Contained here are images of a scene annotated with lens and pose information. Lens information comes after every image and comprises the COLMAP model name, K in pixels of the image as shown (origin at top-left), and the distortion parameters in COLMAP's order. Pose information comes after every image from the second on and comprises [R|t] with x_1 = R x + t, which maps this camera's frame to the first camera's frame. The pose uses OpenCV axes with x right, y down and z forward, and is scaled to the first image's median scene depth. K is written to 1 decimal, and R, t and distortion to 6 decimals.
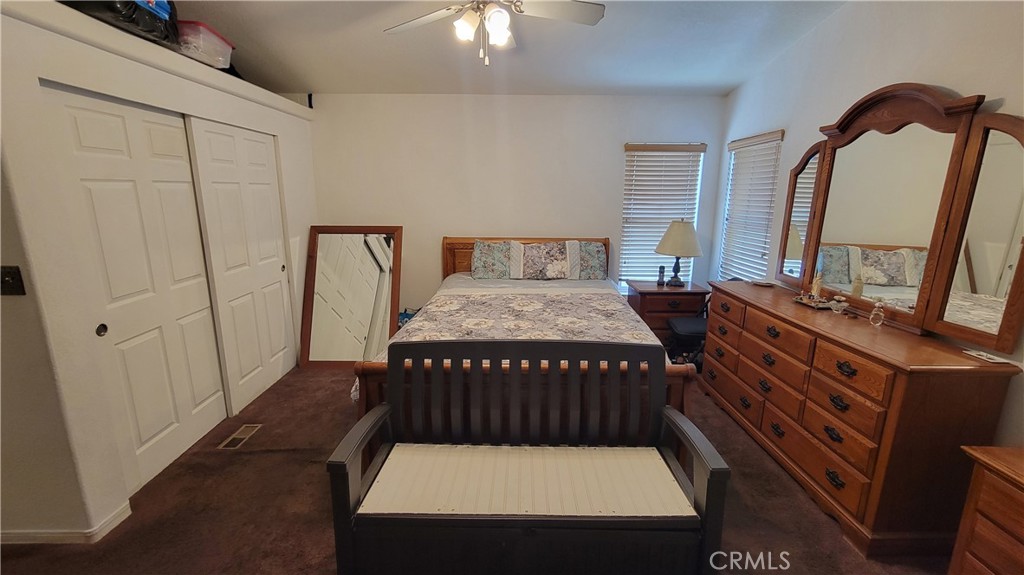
lens RADIAL K [[419.3, 0, 512.7], [0, 419.3, 280.8], [0, 0, 1]] dist [0.000253, -0.000627]
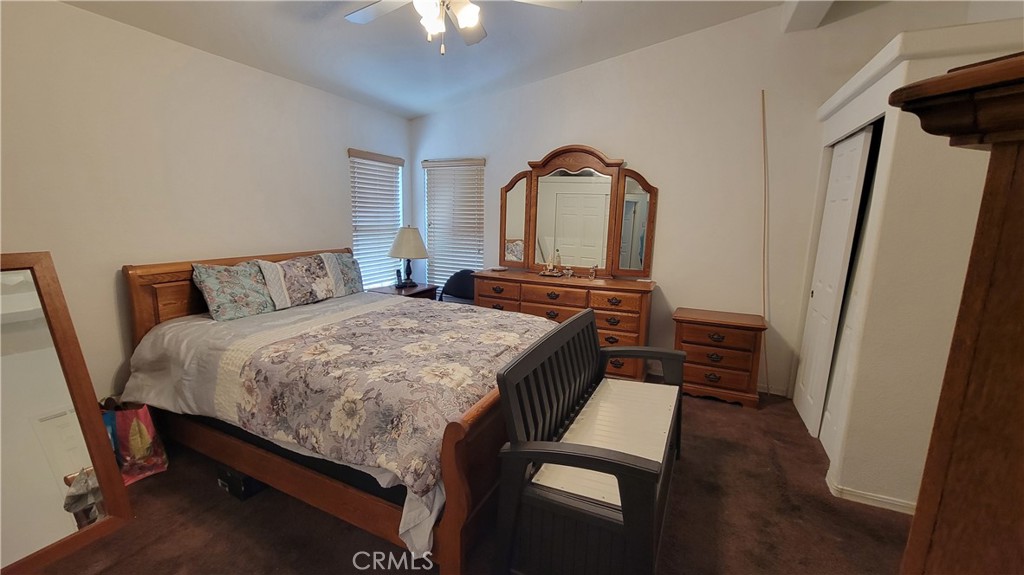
lens RADIAL K [[419.3, 0, 512.7], [0, 419.3, 280.8], [0, 0, 1]] dist [0.000253, -0.000627]
pose [[0.408632, -0.138527, 0.902125, -0.496332], [0.165366, 0.983293, 0.076086, -0.043303], [-0.897593, 0.118090, 0.424713, 0.305109]]
